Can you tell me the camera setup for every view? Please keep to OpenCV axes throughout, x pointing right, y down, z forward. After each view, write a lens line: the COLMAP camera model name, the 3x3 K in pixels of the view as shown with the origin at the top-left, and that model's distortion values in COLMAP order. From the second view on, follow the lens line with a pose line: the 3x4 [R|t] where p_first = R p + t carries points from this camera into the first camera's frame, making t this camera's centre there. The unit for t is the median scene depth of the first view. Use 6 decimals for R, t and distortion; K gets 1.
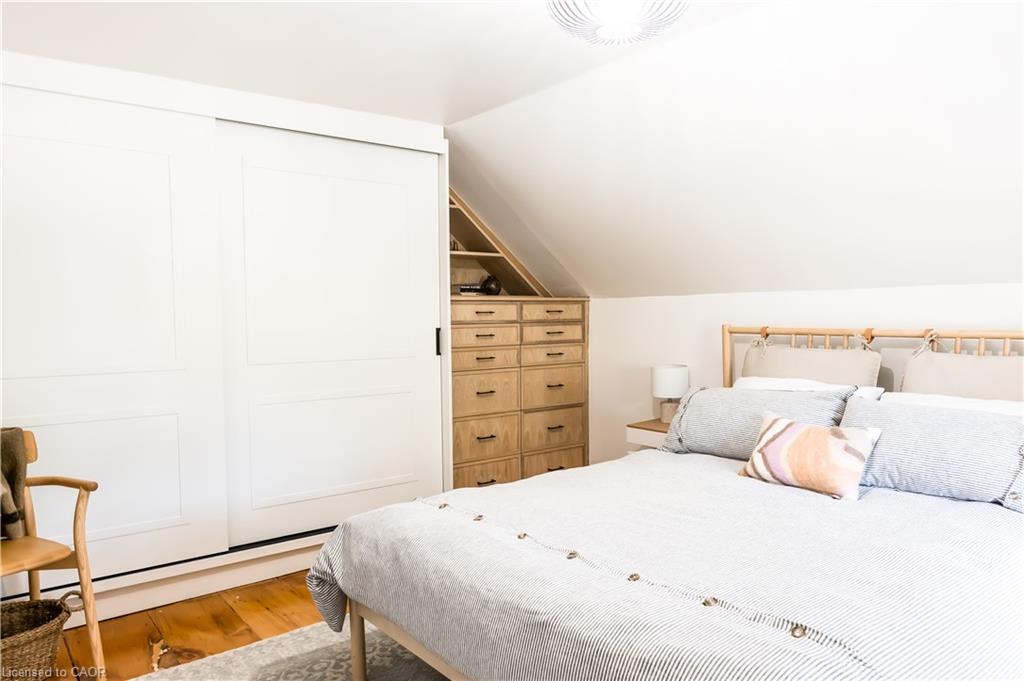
lens RADIAL K [[699.6, 0, 513.5], [0, 699.6, 343.9], [0, 0, 1]] dist [0.004825, -0.007432]
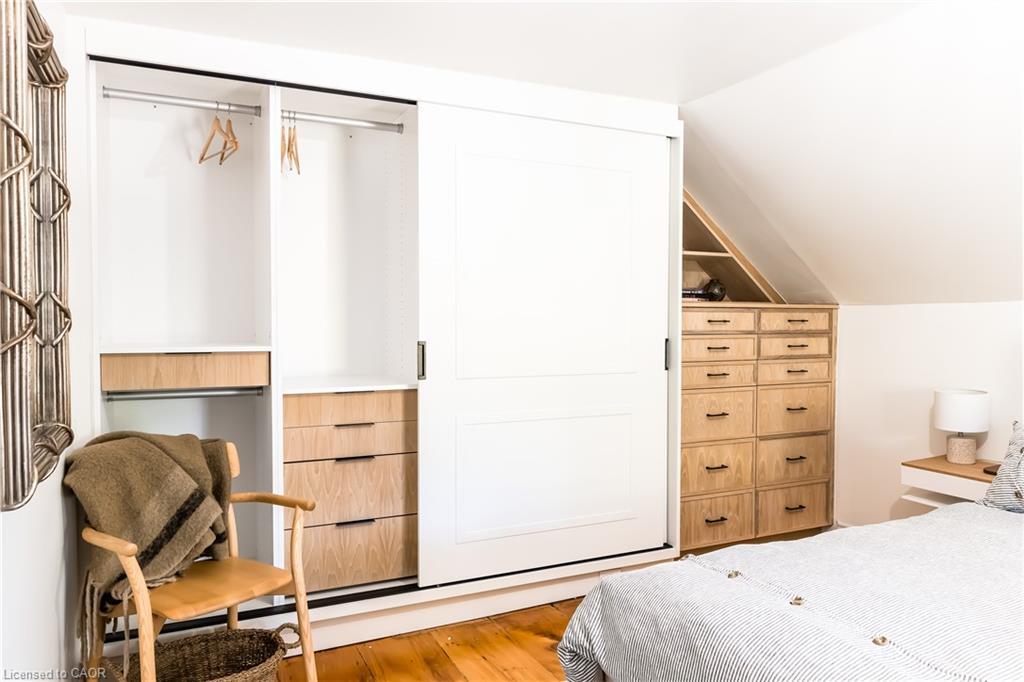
lens RADIAL K [[699.6, 0, 512.0], [0, 699.6, 337.1], [0, 0, 1]] dist [0.004825, -0.007432]
pose [[0.975885, 0.017393, -0.217589, -0.102833], [-0.021352, 0.999646, -0.015860, -0.006621], [0.217236, 0.020124, 0.975912, 0.112320]]
